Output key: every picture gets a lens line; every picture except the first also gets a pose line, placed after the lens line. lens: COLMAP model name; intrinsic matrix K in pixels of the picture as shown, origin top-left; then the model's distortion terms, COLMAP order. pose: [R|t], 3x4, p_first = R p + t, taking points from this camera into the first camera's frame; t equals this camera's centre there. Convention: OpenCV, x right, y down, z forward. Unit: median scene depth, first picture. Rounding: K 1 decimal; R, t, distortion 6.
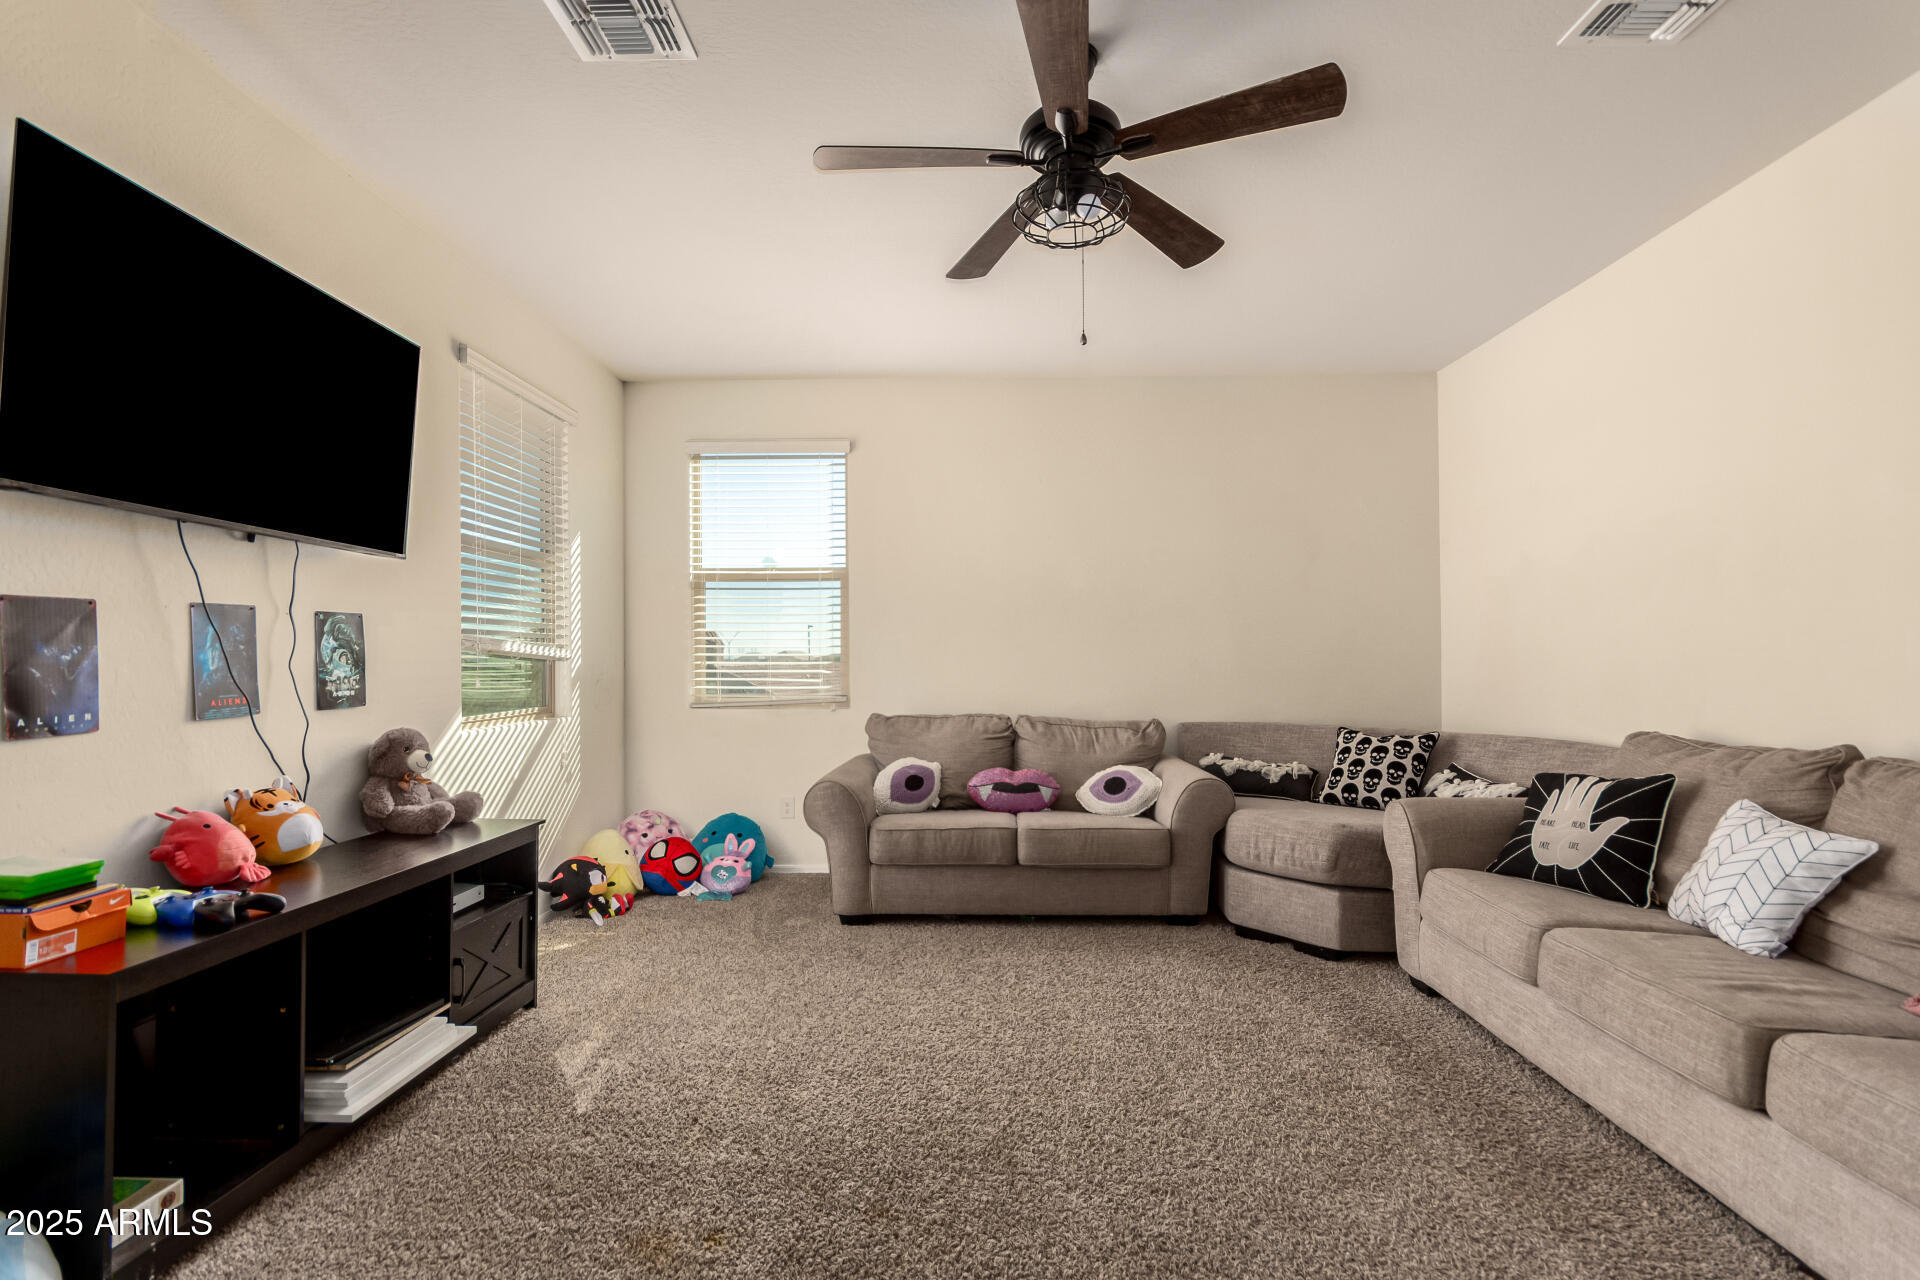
lens RADIAL K [[876.7, 0, 961.8], [0, 876.7, 648.6], [0, 0, 1]] dist [-0.001051, 0.000547]
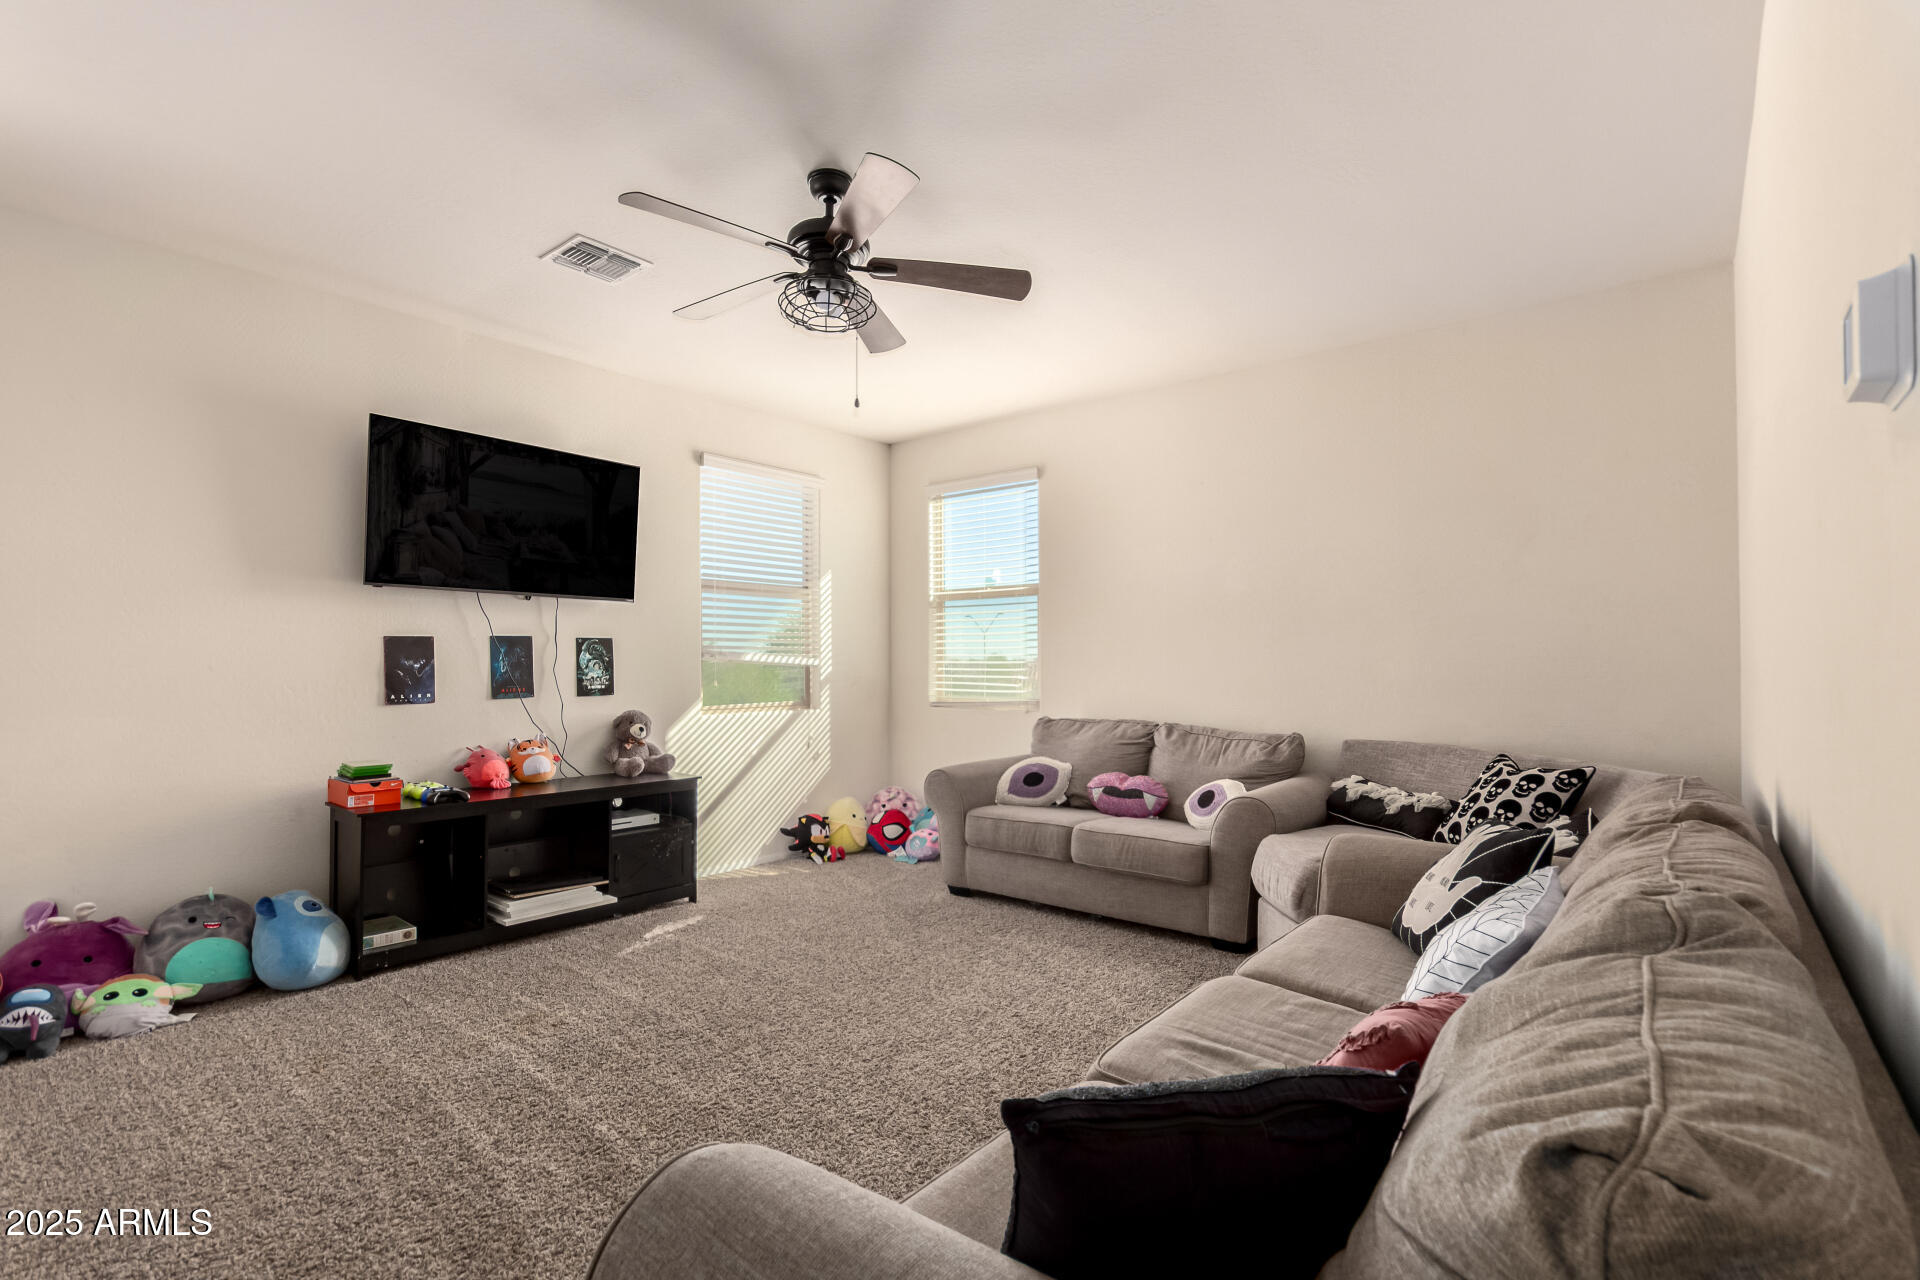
lens RADIAL K [[888.6, 0, 963.4], [0, 888.6, 650.8], [0, 0, 1]] dist [0.005260, 0.000722]
pose [[0.789360, -0.007560, -0.613884, 0.618707], [0.006038, 0.999971, -0.004550, -0.003459], [0.613901, -0.000115, 0.789383, 0.076024]]
